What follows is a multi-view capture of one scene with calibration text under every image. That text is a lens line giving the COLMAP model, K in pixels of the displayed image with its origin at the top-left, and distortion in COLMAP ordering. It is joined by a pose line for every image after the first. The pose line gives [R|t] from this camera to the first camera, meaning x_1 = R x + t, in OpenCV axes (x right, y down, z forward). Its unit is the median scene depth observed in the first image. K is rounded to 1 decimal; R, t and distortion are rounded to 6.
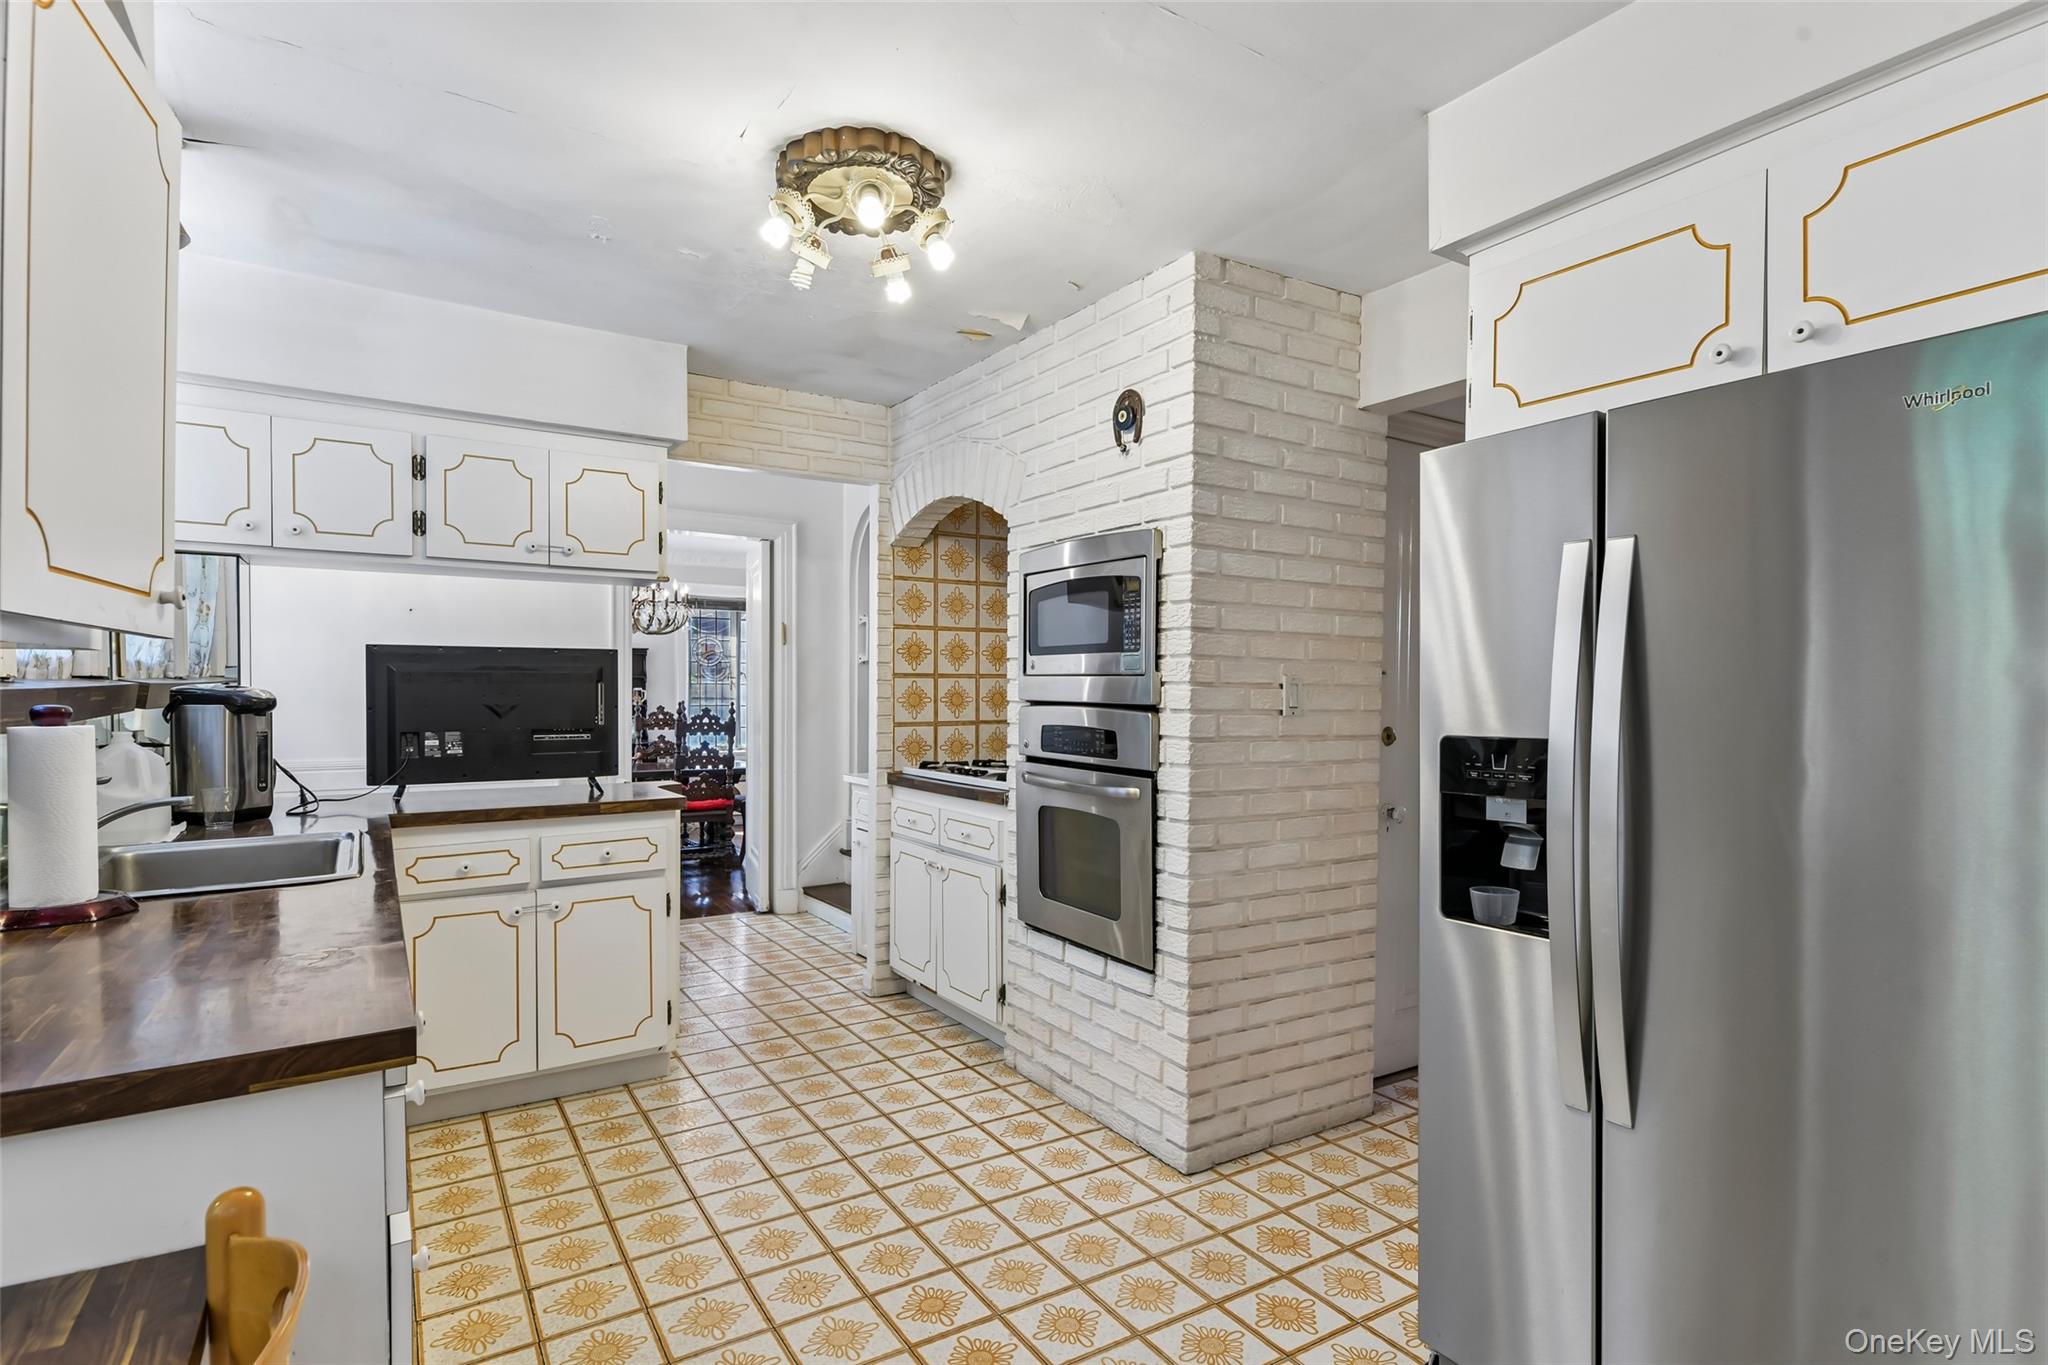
lens RADIAL K [[1026.7, 0, 1007.0], [0, 1026.7, 699.3], [0, 0, 1]] dist [0.013427, -0.005196]
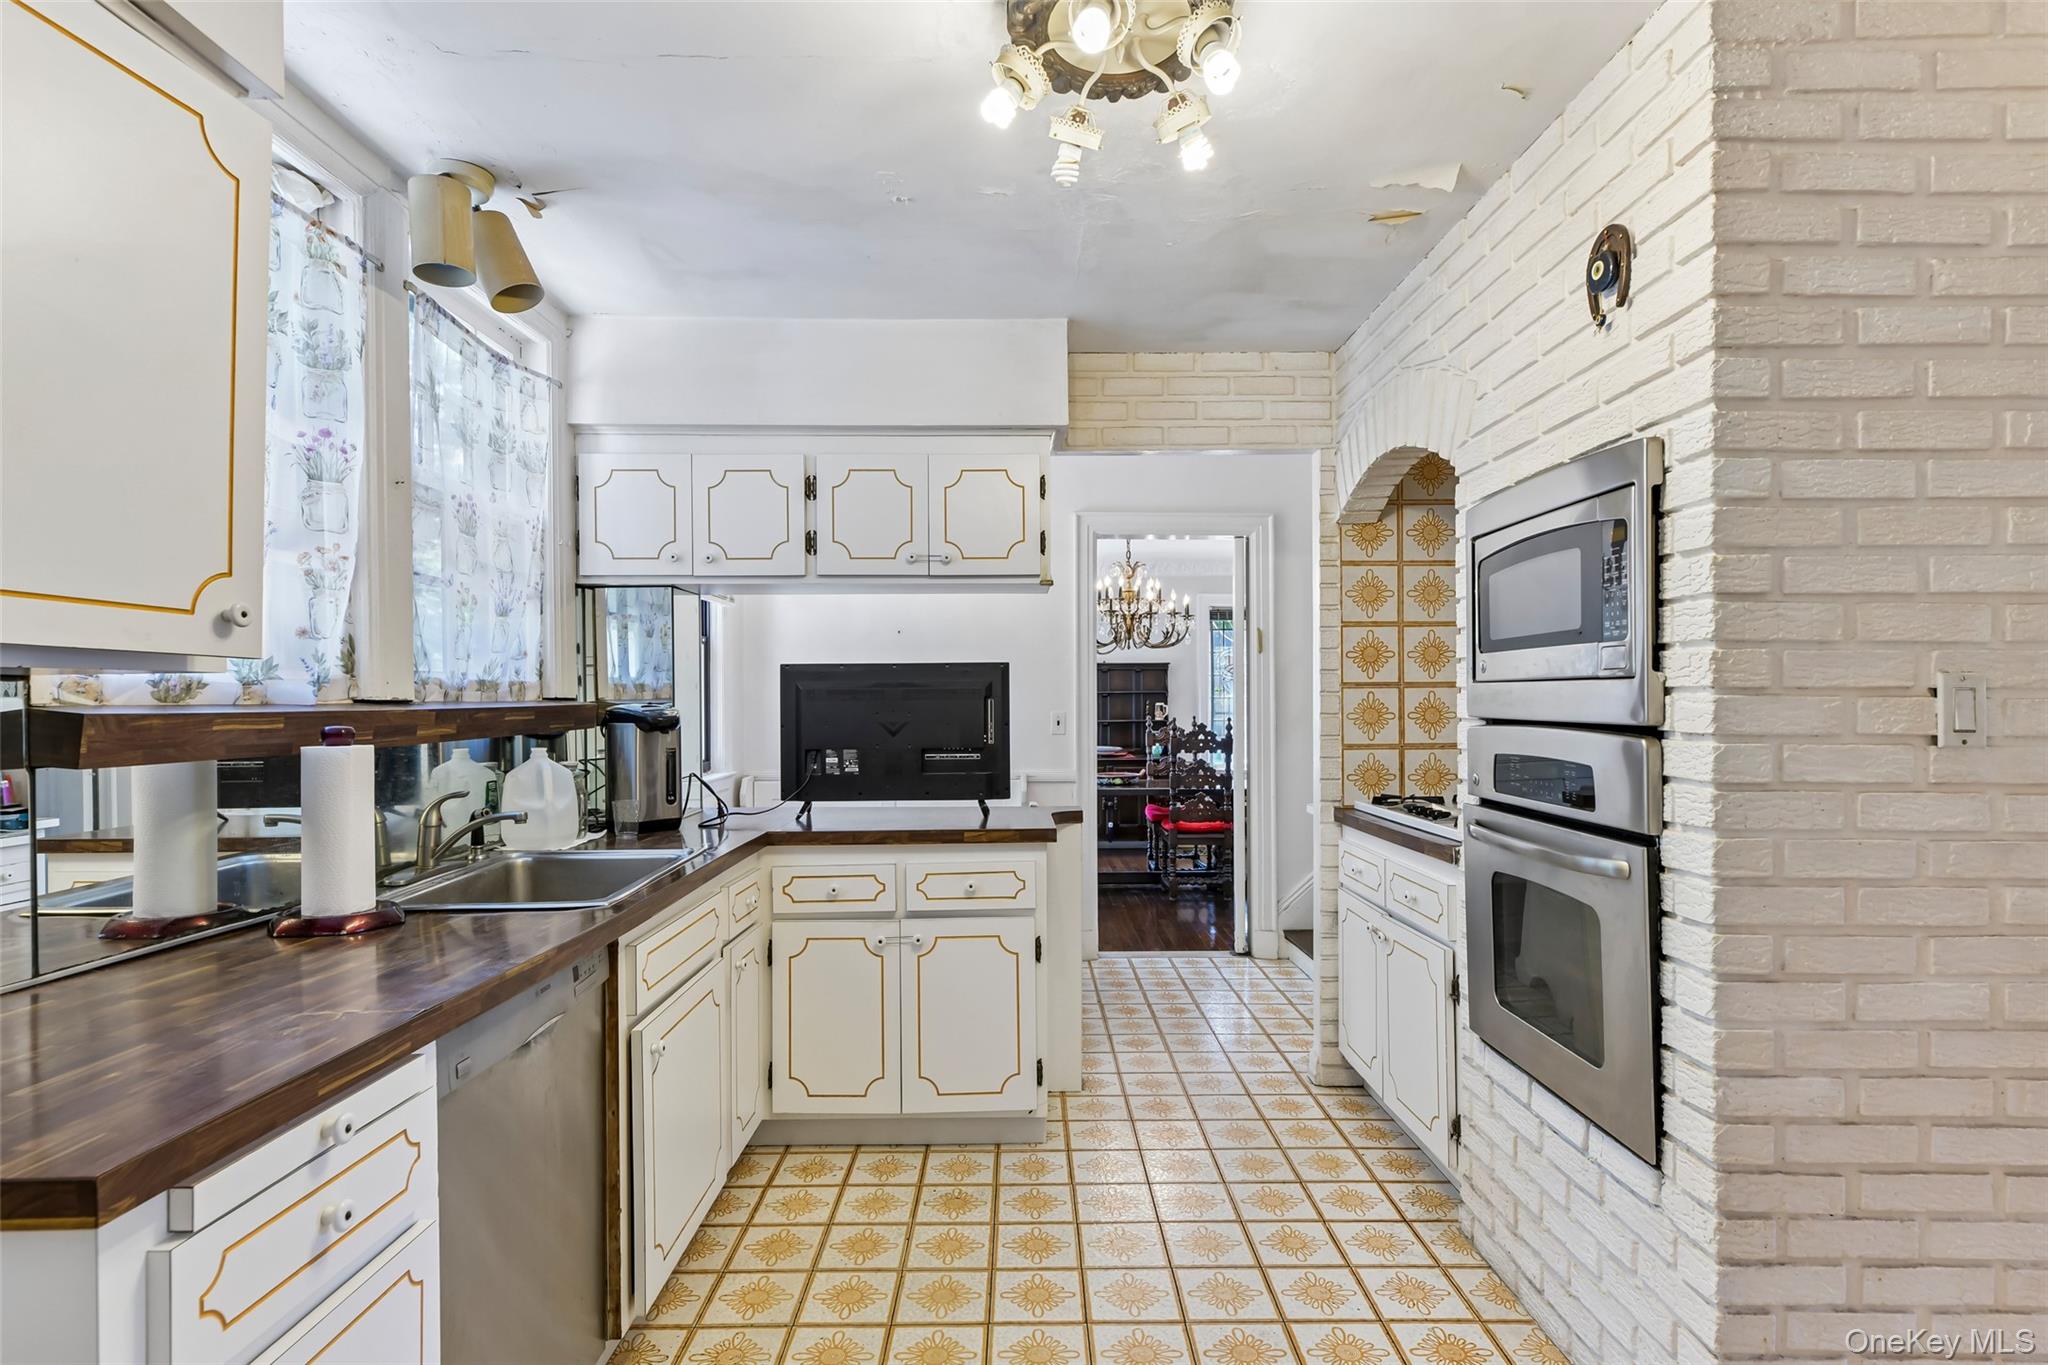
lens RADIAL K [[1026.7, 0, 1017.9], [0, 1026.7, 697.9], [0, 0, 1]] dist [0.013427, -0.005196]
pose [[0.851398, -0.011128, -0.524402, 0.129126], [0.003395, 0.999871, -0.015705, -0.002453], [0.524510, 0.011591, 0.851326, 0.253955]]
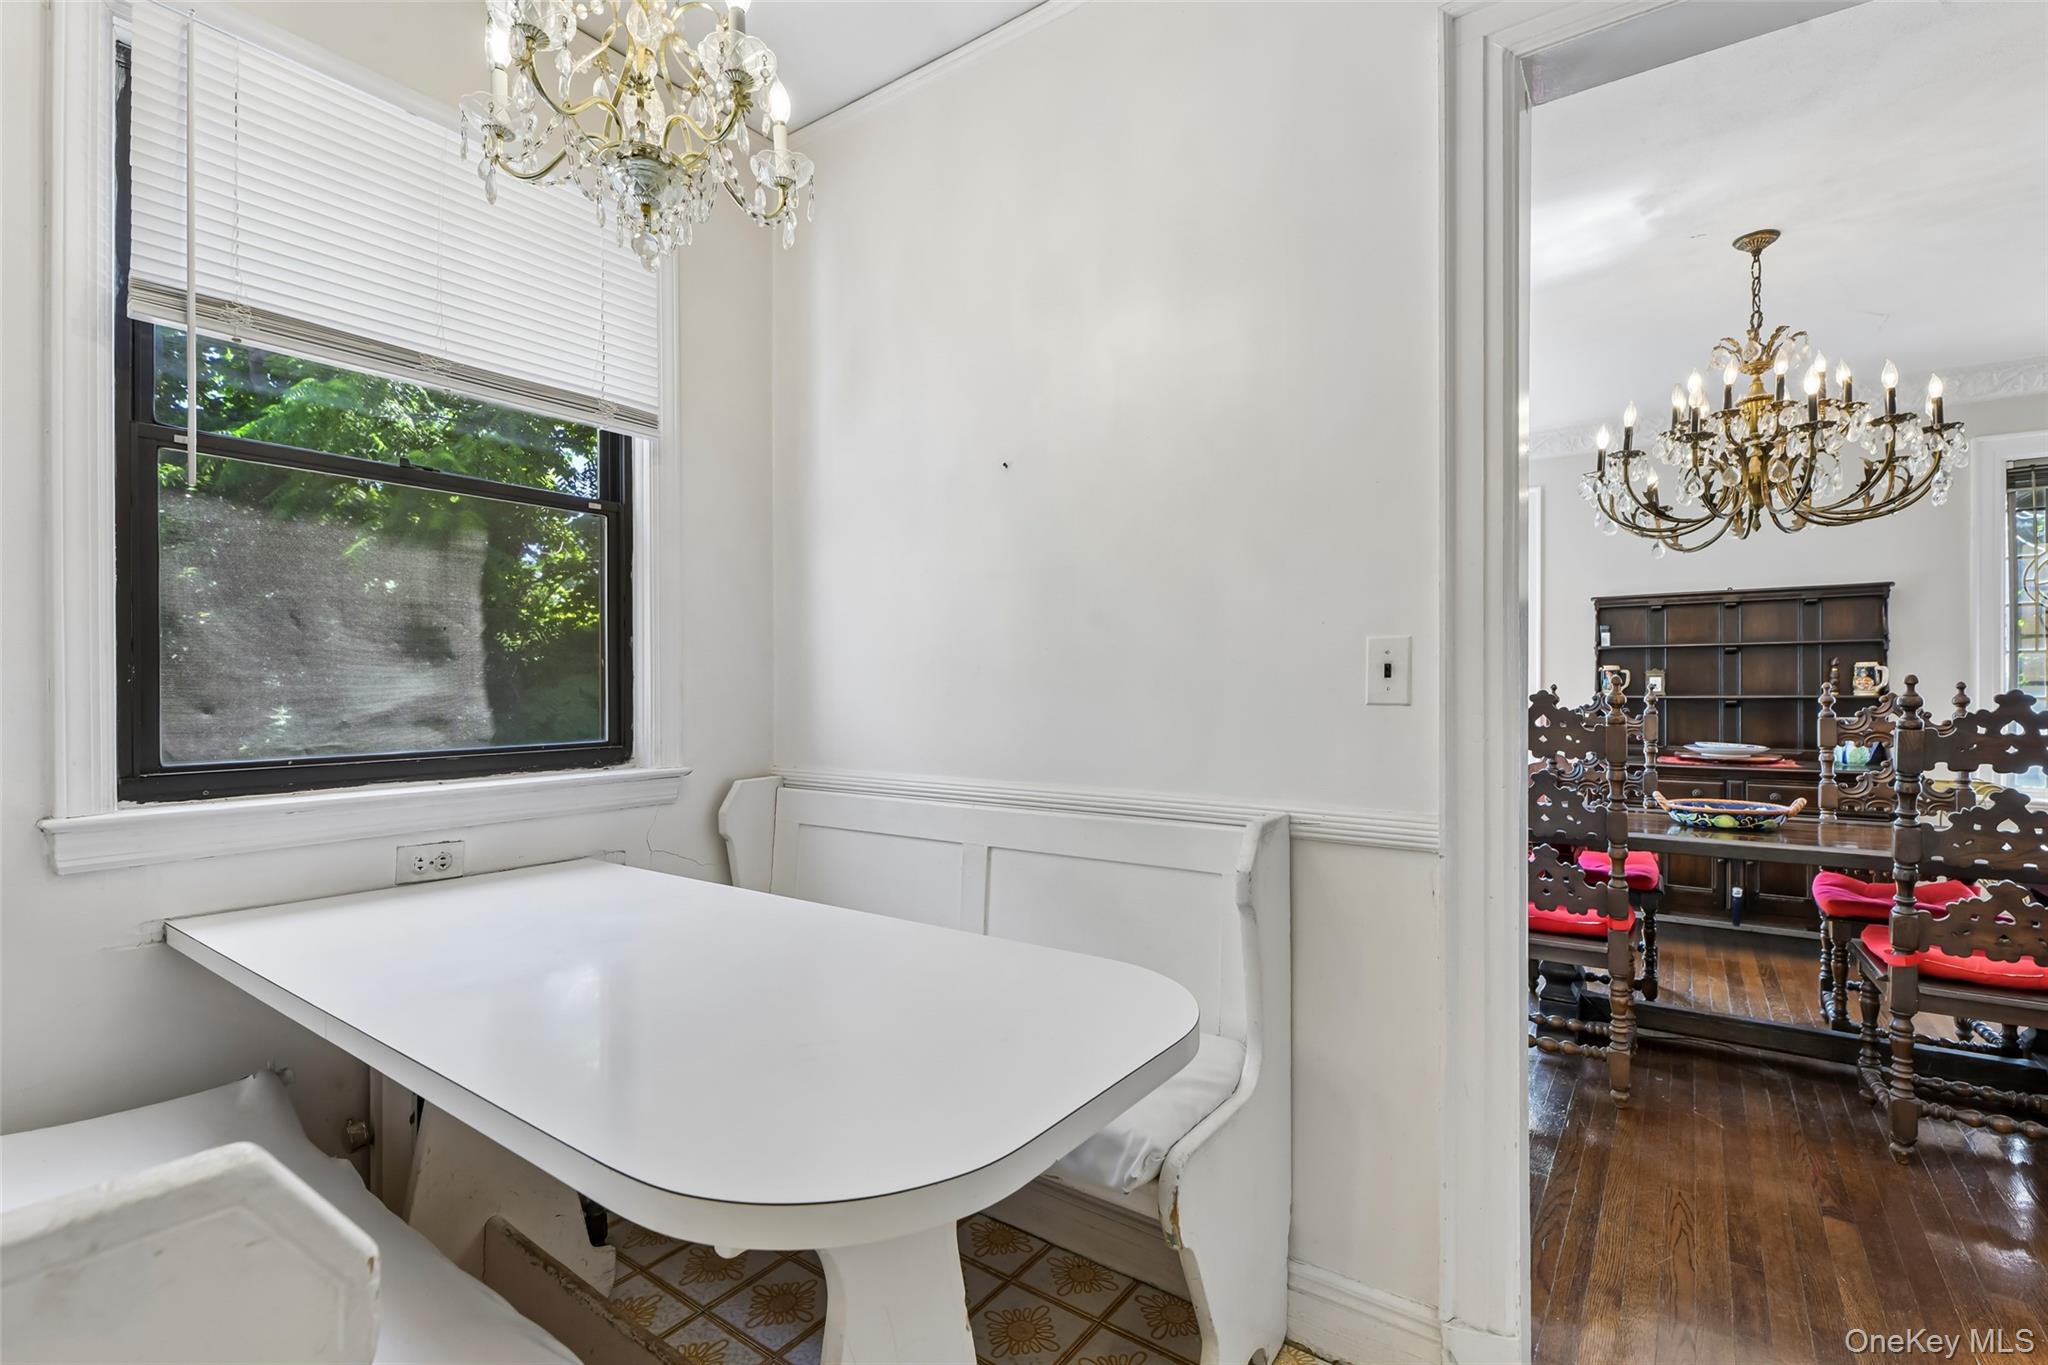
lens RADIAL K [[949.9, 0, 1003.3], [0, 949.9, 686.1], [0, 0, 1]] dist [0.005408, -0.002063]
pose [[0.386230, -0.009978, -0.922349, -0.285889], [-0.006253, 0.999890, -0.013436, 0.029392], [0.922381, 0.010957, 0.386125, 1.300367]]
